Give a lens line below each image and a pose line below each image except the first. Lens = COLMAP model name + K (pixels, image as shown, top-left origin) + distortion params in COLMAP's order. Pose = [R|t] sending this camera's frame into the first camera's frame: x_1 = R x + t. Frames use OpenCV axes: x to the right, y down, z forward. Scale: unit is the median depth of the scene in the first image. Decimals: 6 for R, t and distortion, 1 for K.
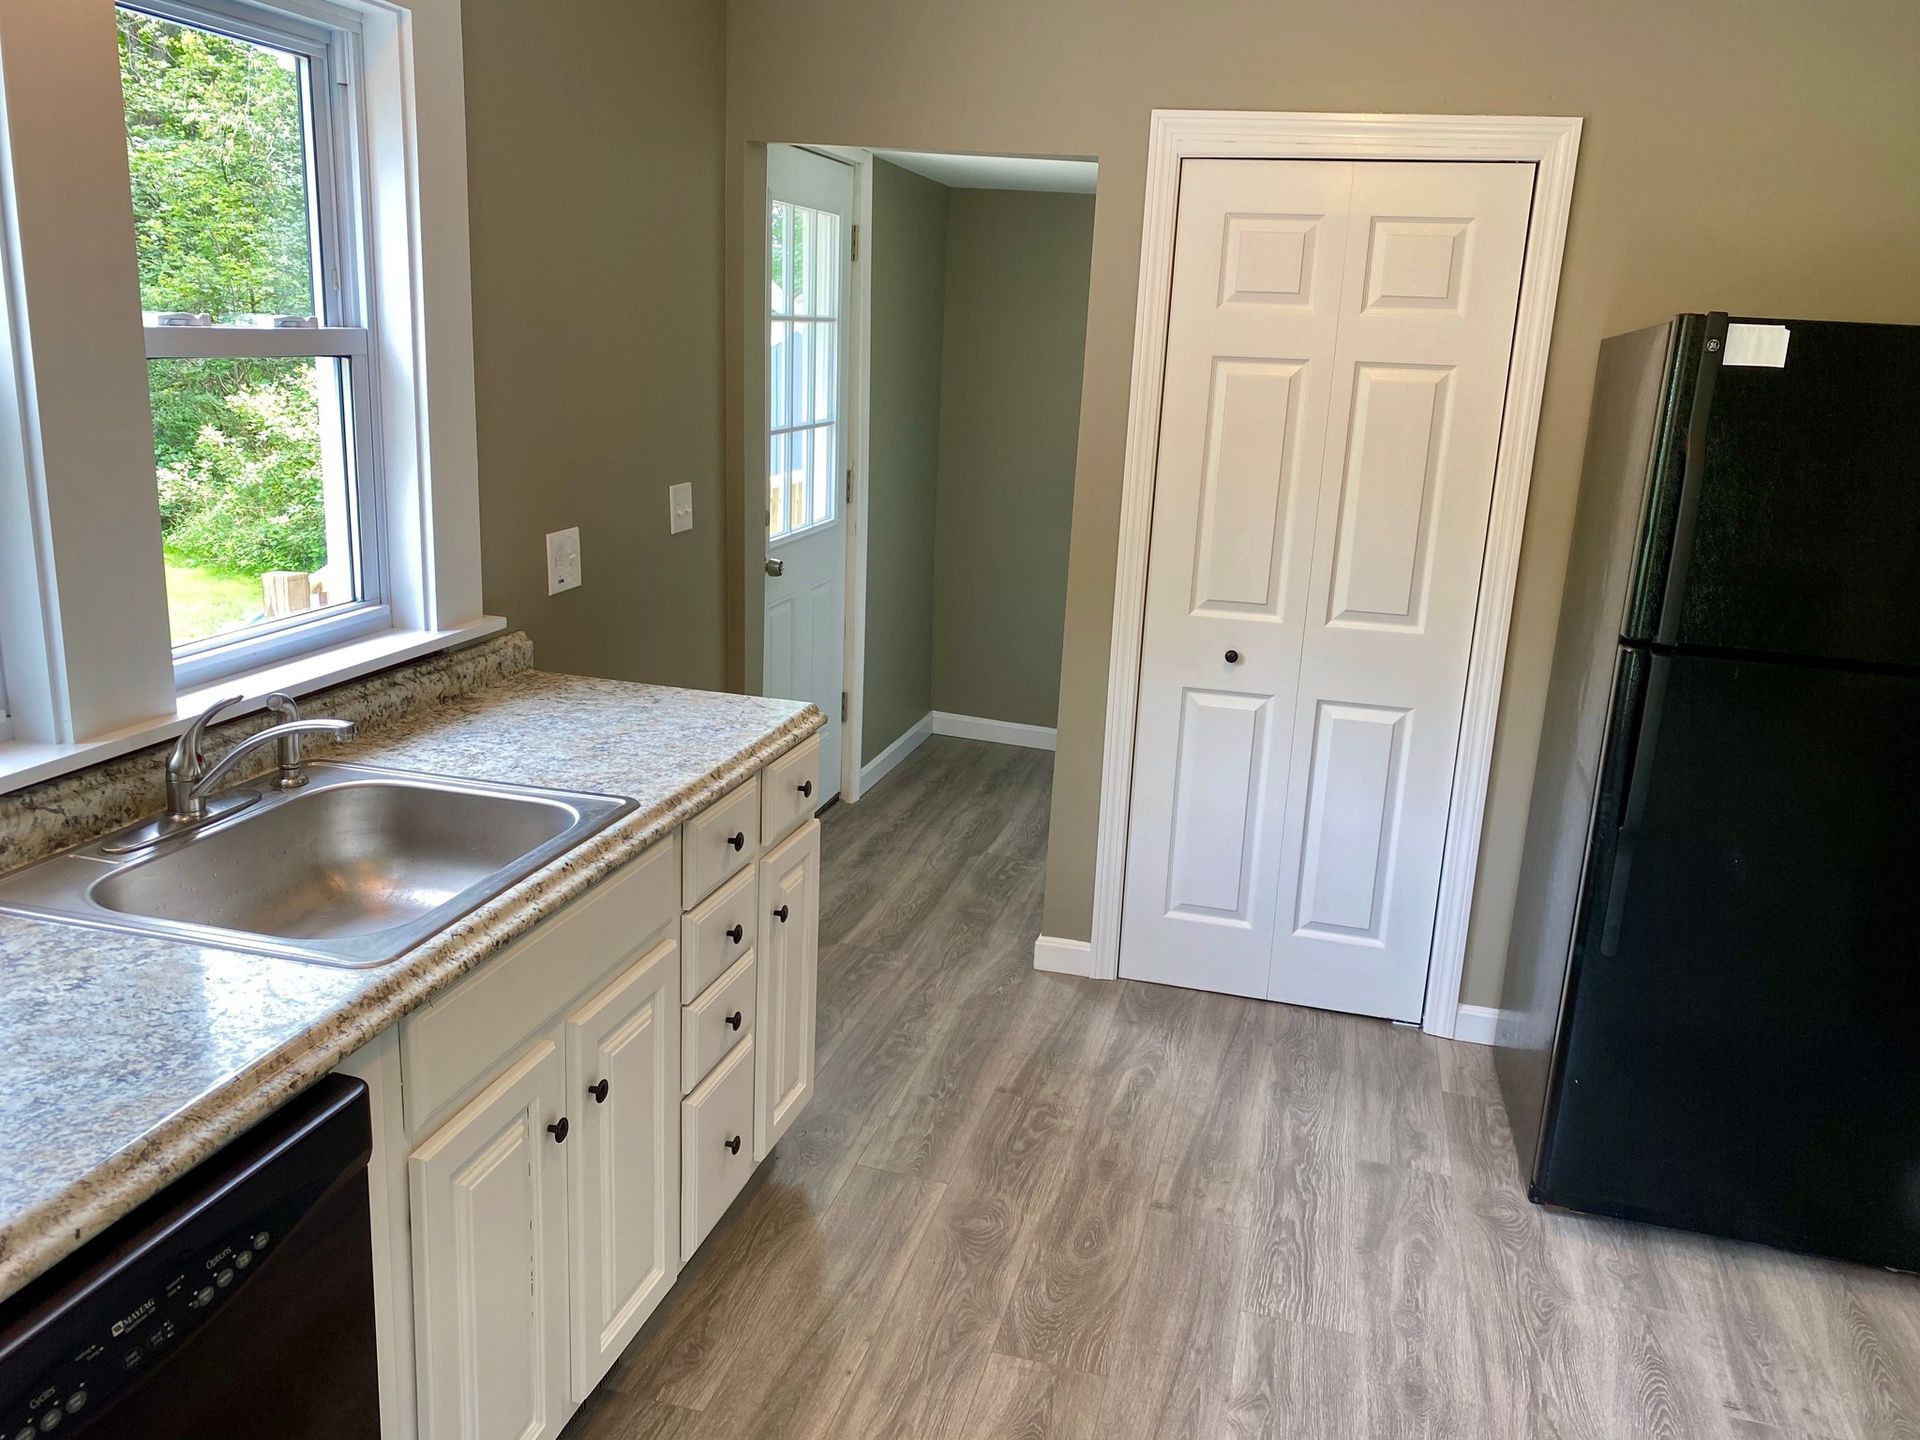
lens RADIAL K [[1465.1, 0, 933.1], [0, 1465.1, 715.3], [0, 0, 1]] dist [0.061936, -0.074880]
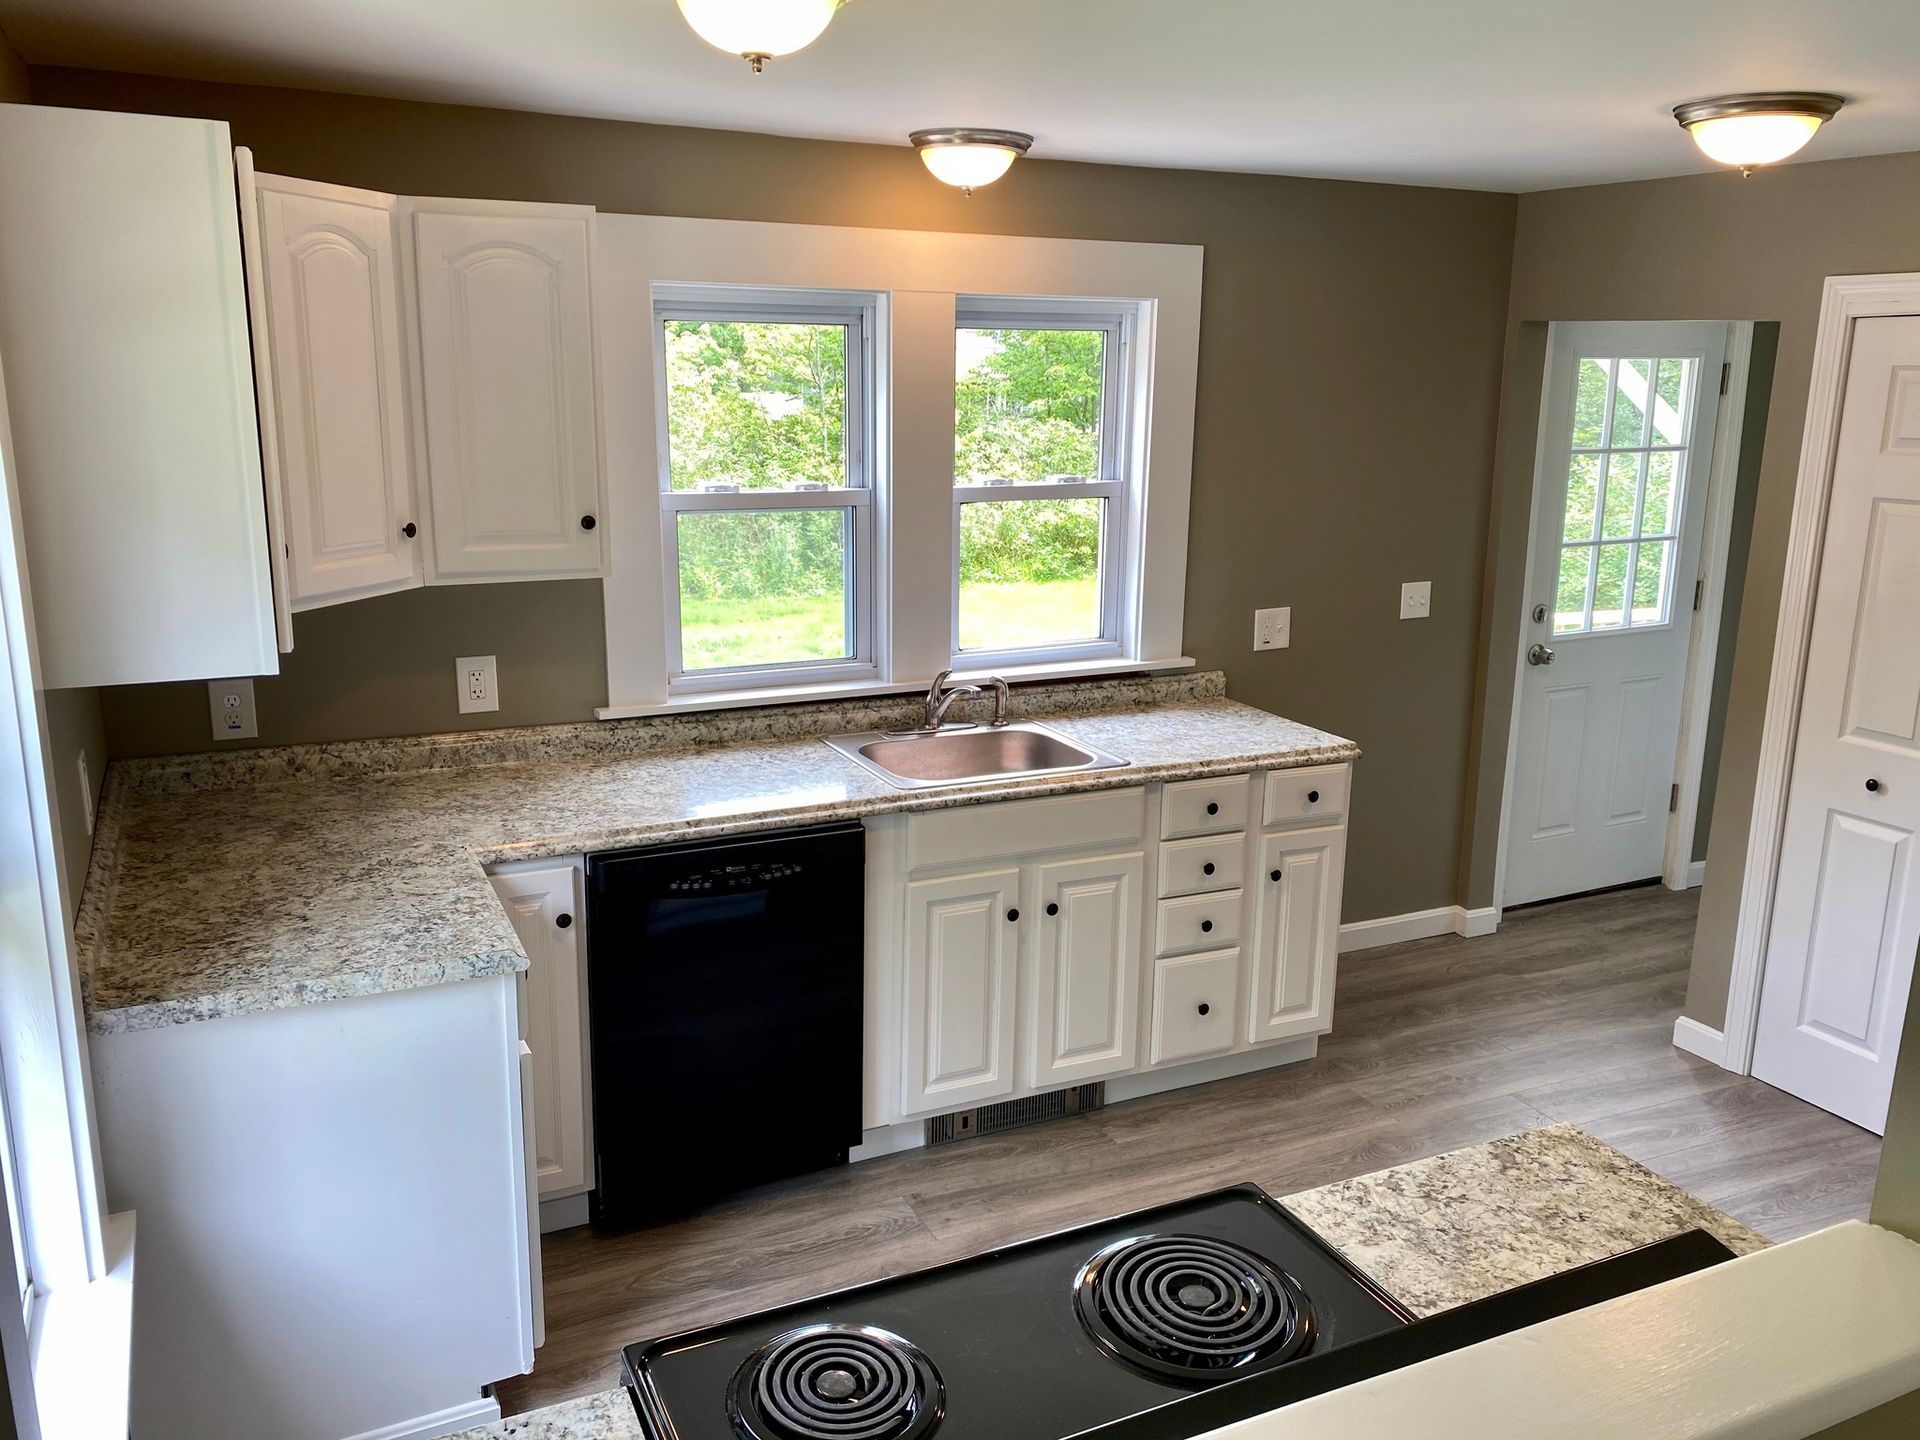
lens RADIAL K [[1465.1, 0, 933.1], [0, 1465.1, 715.3], [0, 0, 1]] dist [0.061936, -0.074880]
pose [[0.636352, 0.136479, -0.759230, 0.734206], [-0.174942, 0.984113, 0.030275, -0.006249], [0.751300, 0.113556, 0.650118, -0.219887]]
